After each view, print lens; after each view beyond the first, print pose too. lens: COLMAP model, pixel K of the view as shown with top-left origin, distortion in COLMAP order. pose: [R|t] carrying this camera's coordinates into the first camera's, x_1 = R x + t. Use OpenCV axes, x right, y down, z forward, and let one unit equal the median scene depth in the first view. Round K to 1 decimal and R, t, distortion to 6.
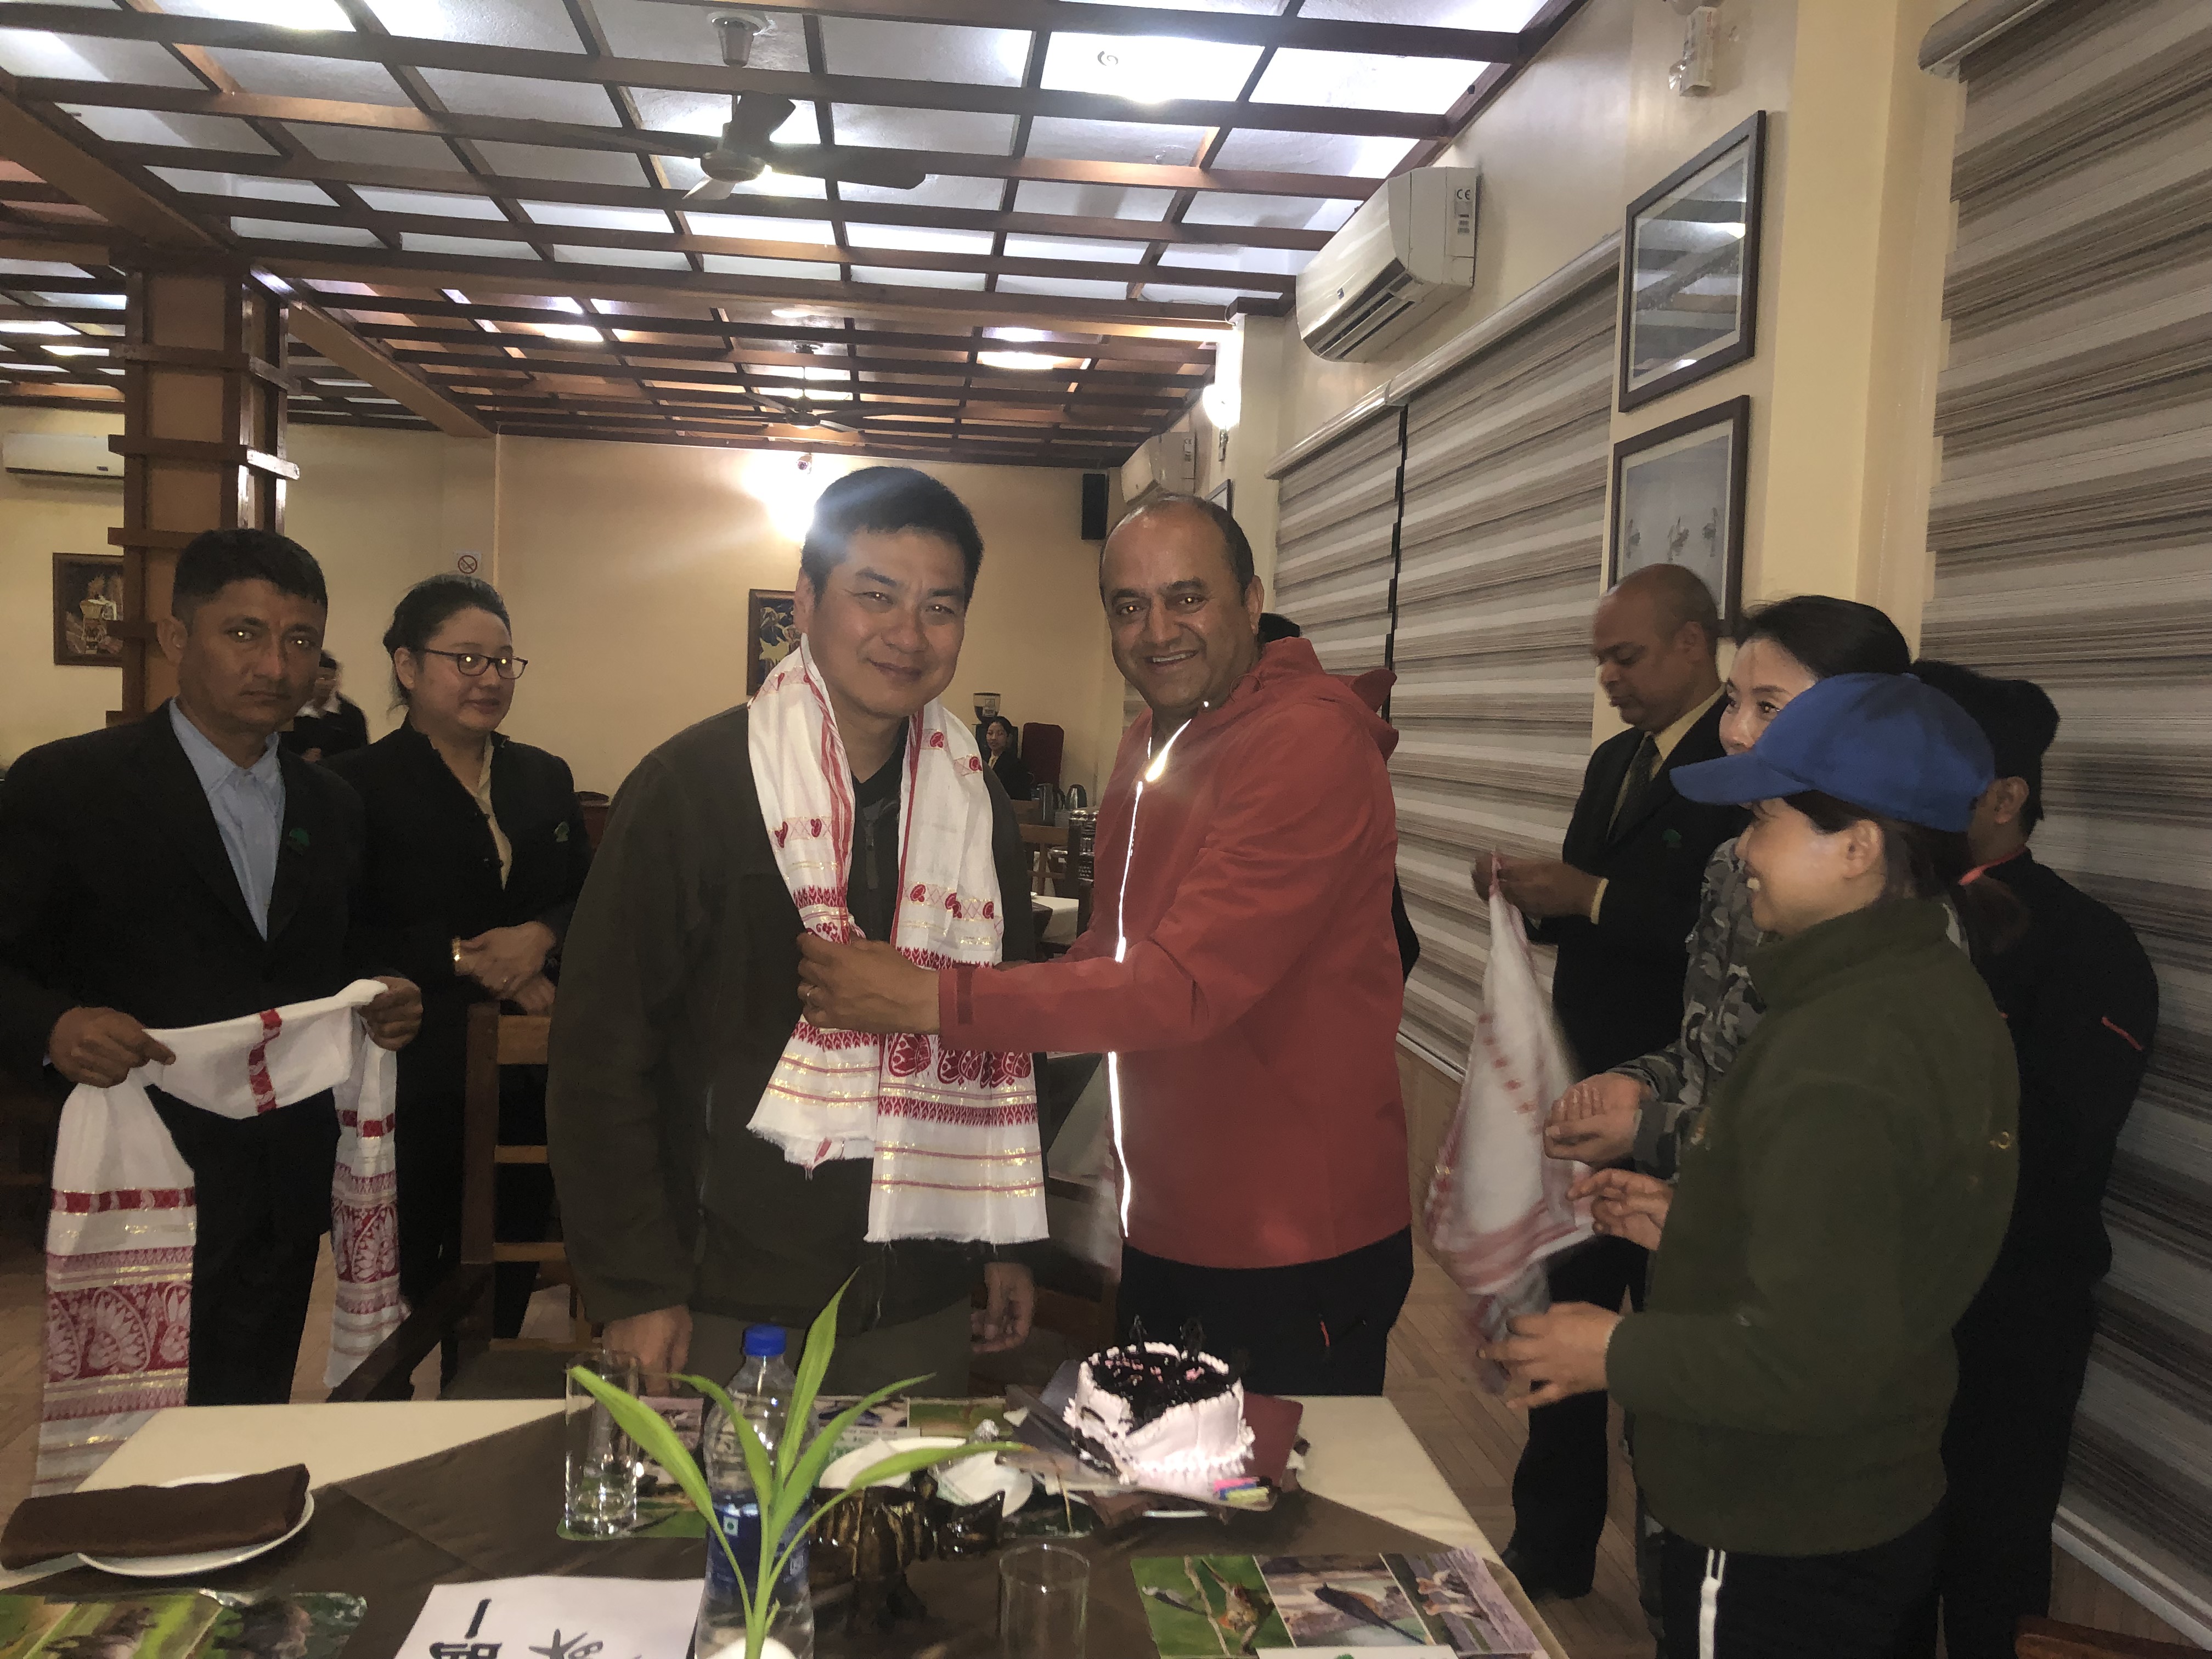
lens RADIAL K [[1814.8, 0, 1112.3], [0, 1814.8, 836.2], [0, 0, 1]] dist [0.007509, 0.000093]
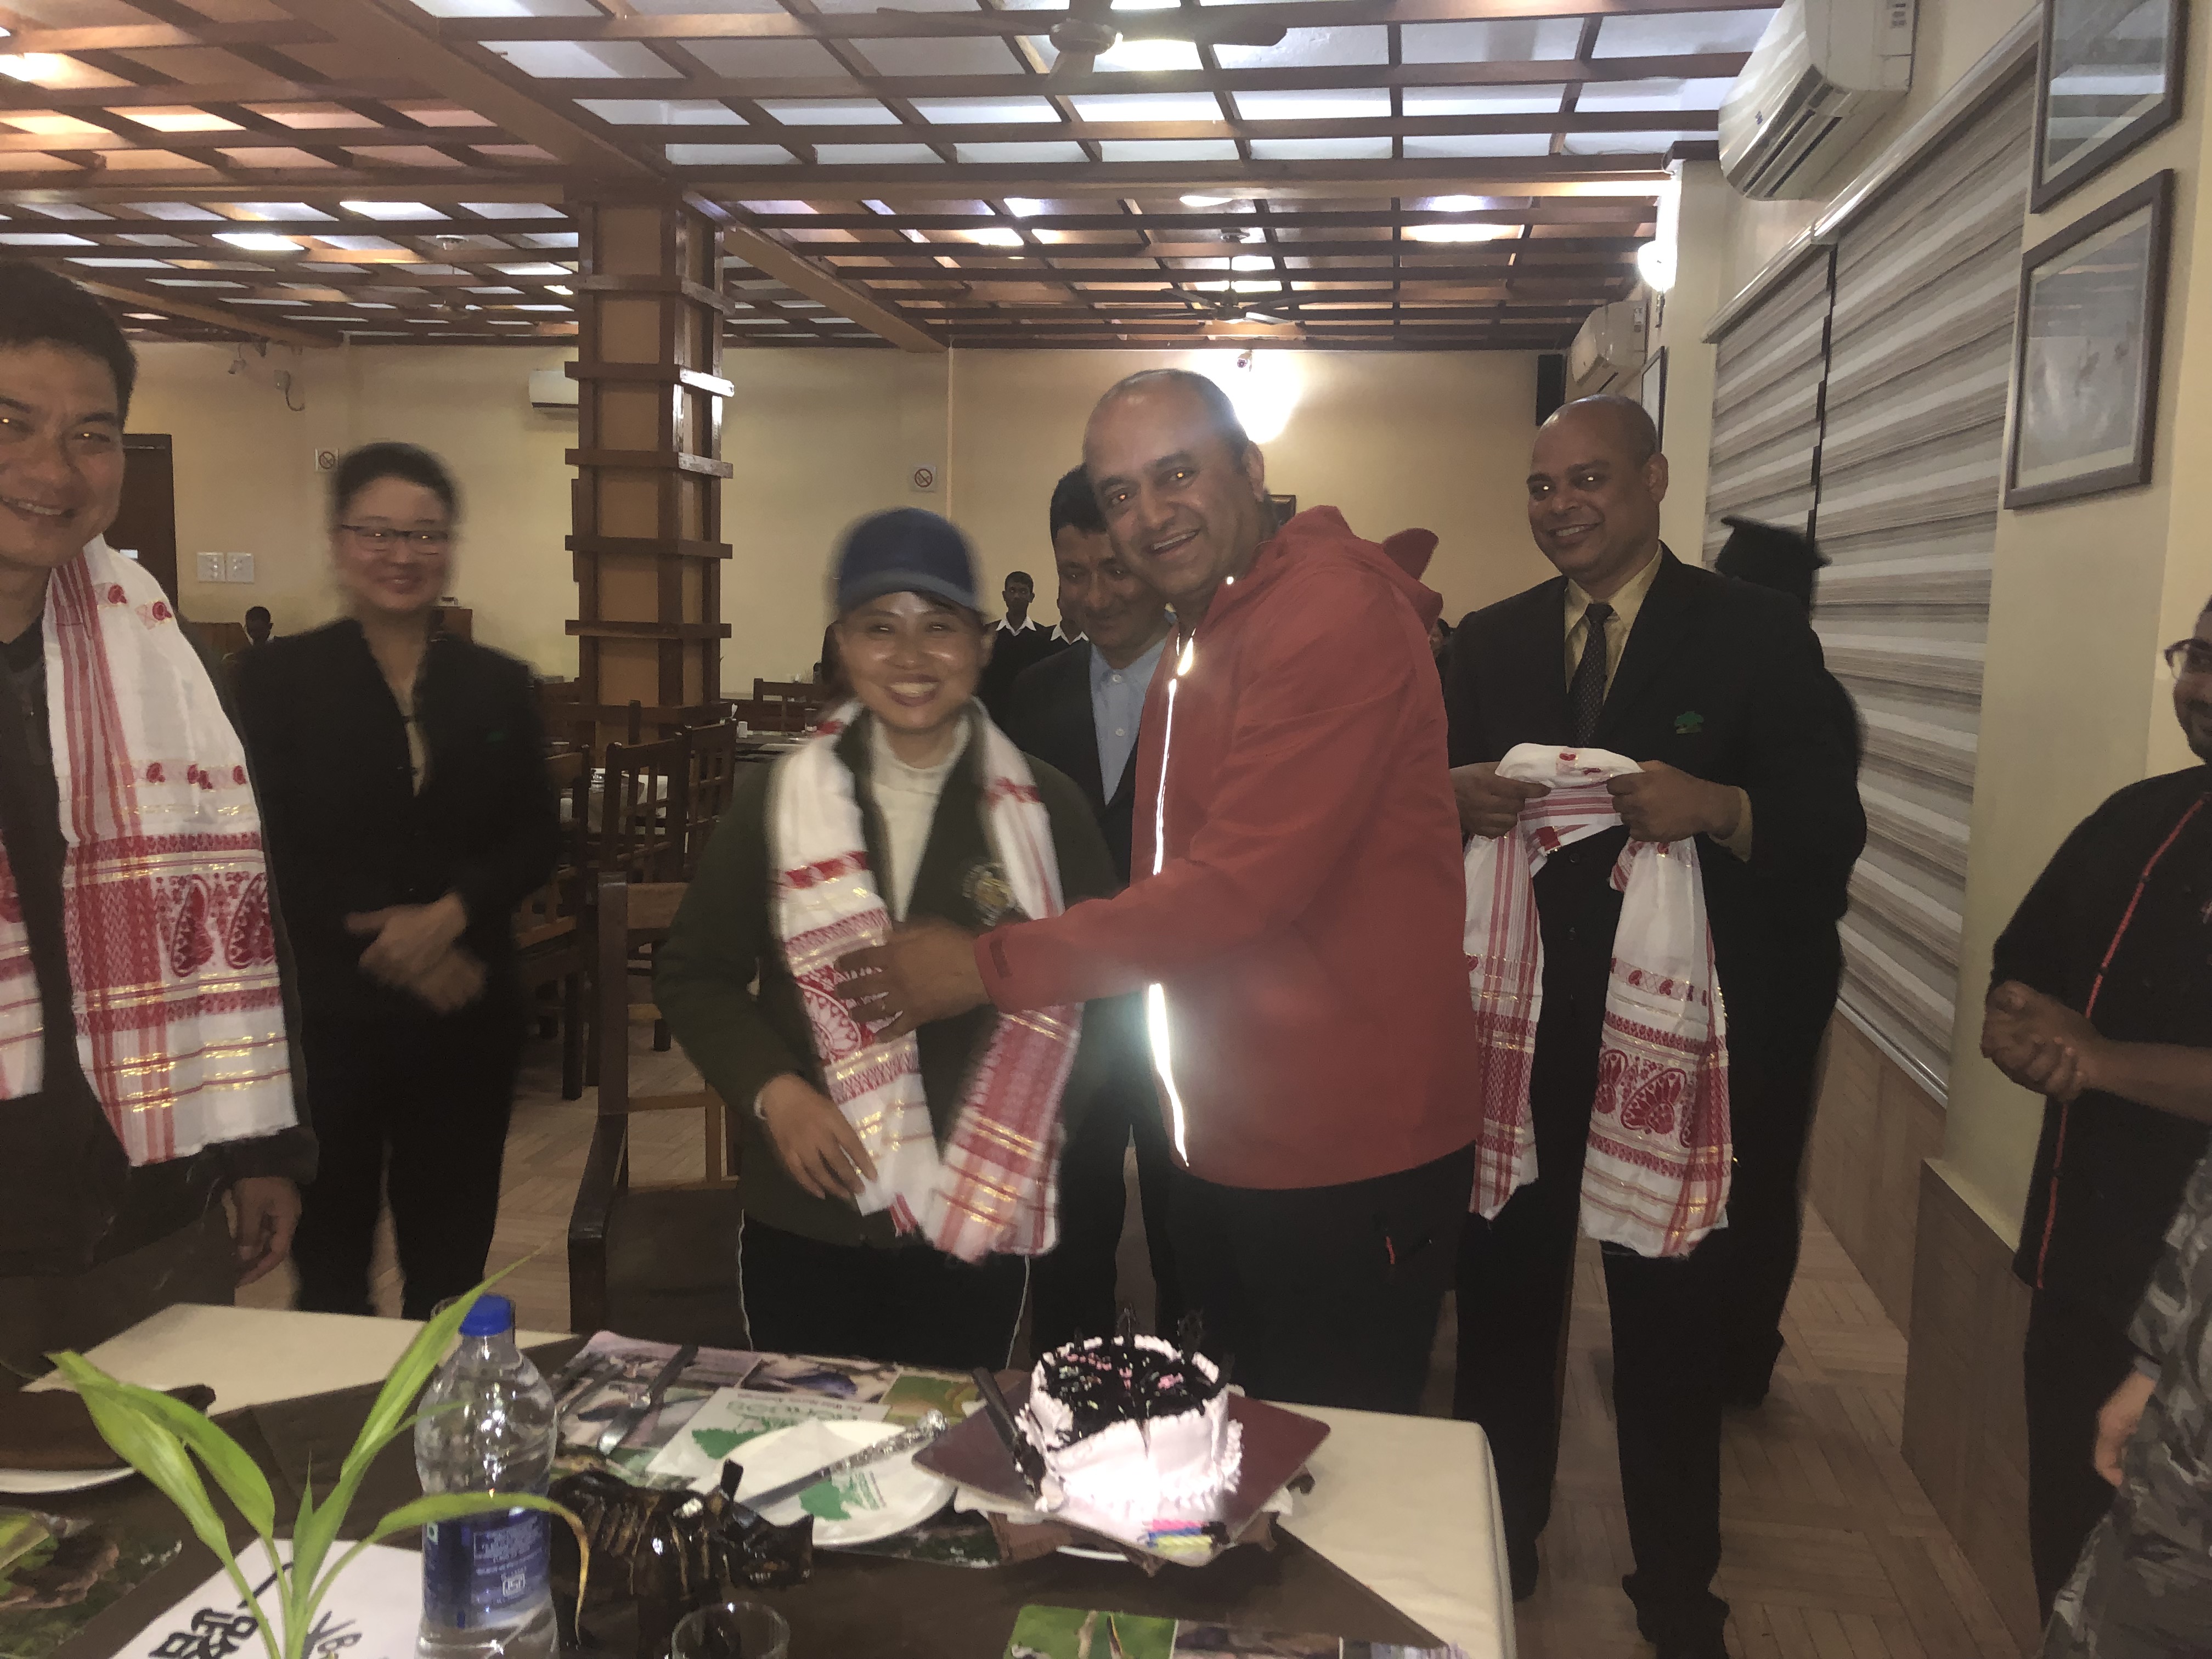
lens RADIAL K [[1808.2, 0, 1106.0], [0, 1808.2, 829.5], [0, 0, 1]] dist [0.015963, -0.017594]
pose [[0.960614, 0.019248, -0.277220, 0.075962], [-0.006117, 0.998821, 0.048154, 0.002160], [0.277820, -0.044562, 0.959599, 0.068092]]
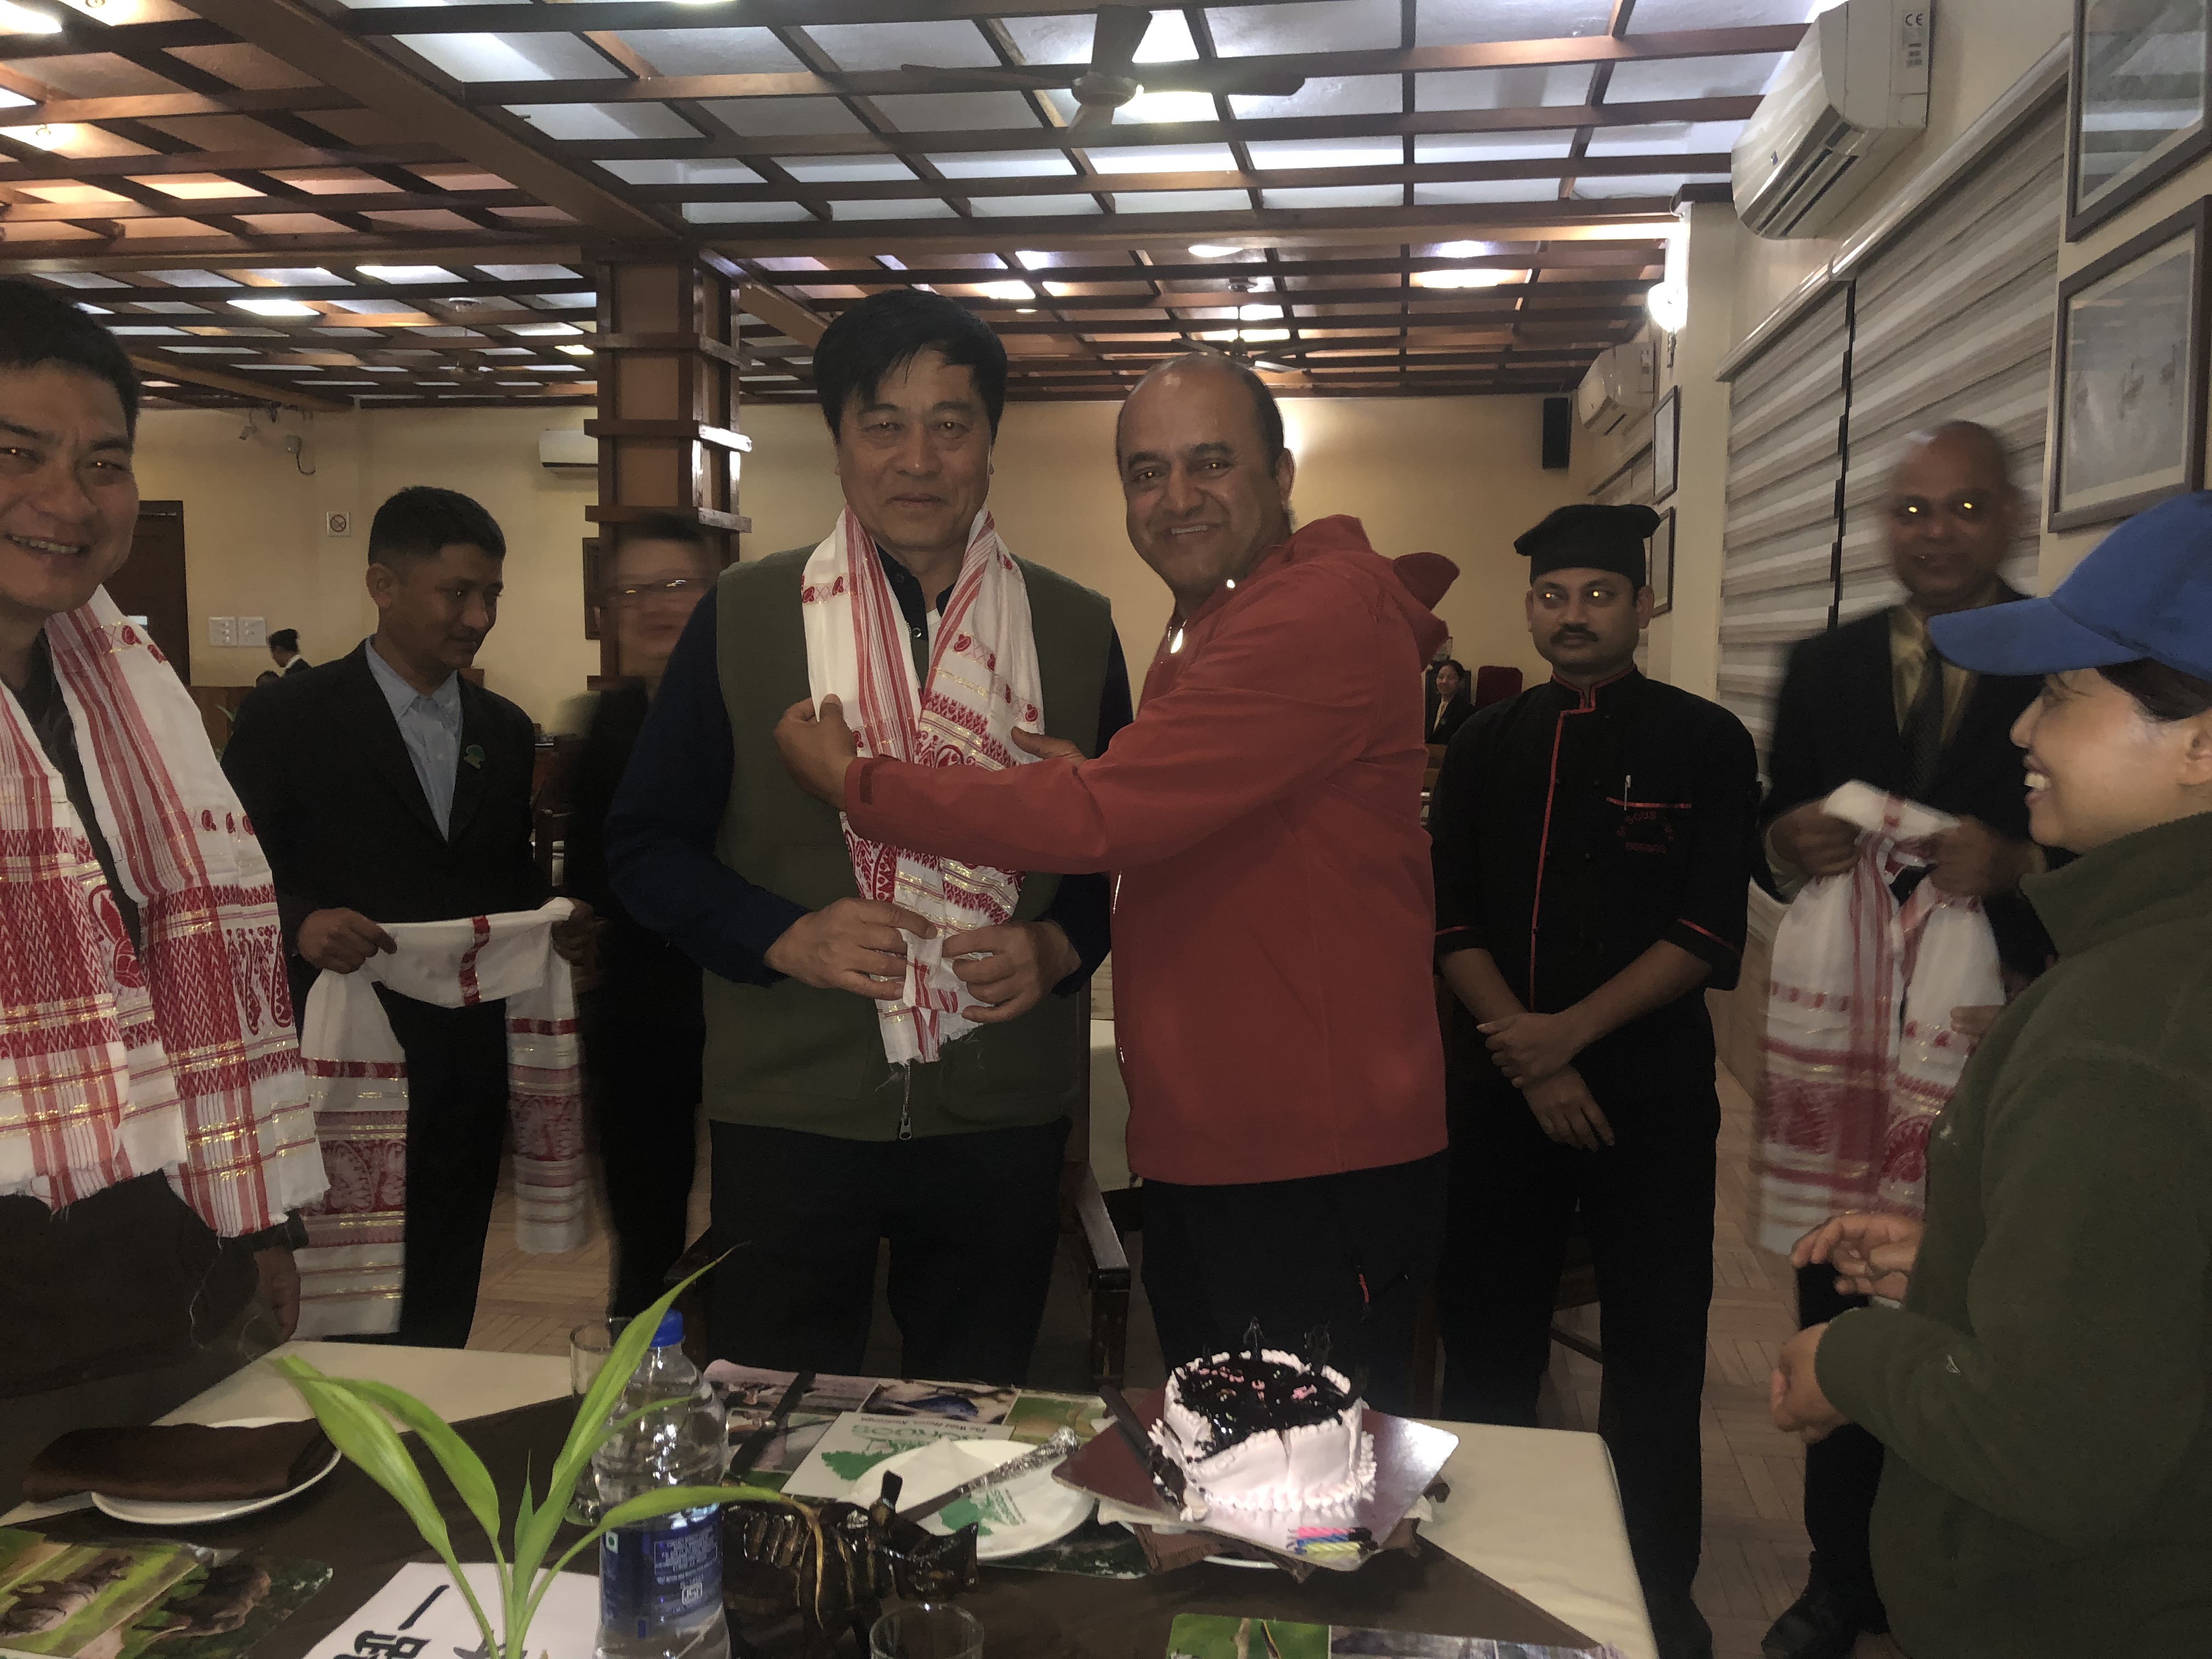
lens RADIAL K [[1814.8, 0, 1112.3], [0, 1814.8, 836.2], [0, 0, 1]] dist [0.007509, 0.000093]
pose [[0.961531, -0.004527, -0.274659, 0.060164], [0.011278, 0.999672, 0.023006, 0.006963], [0.274465, -0.025219, 0.961266, 0.058566]]
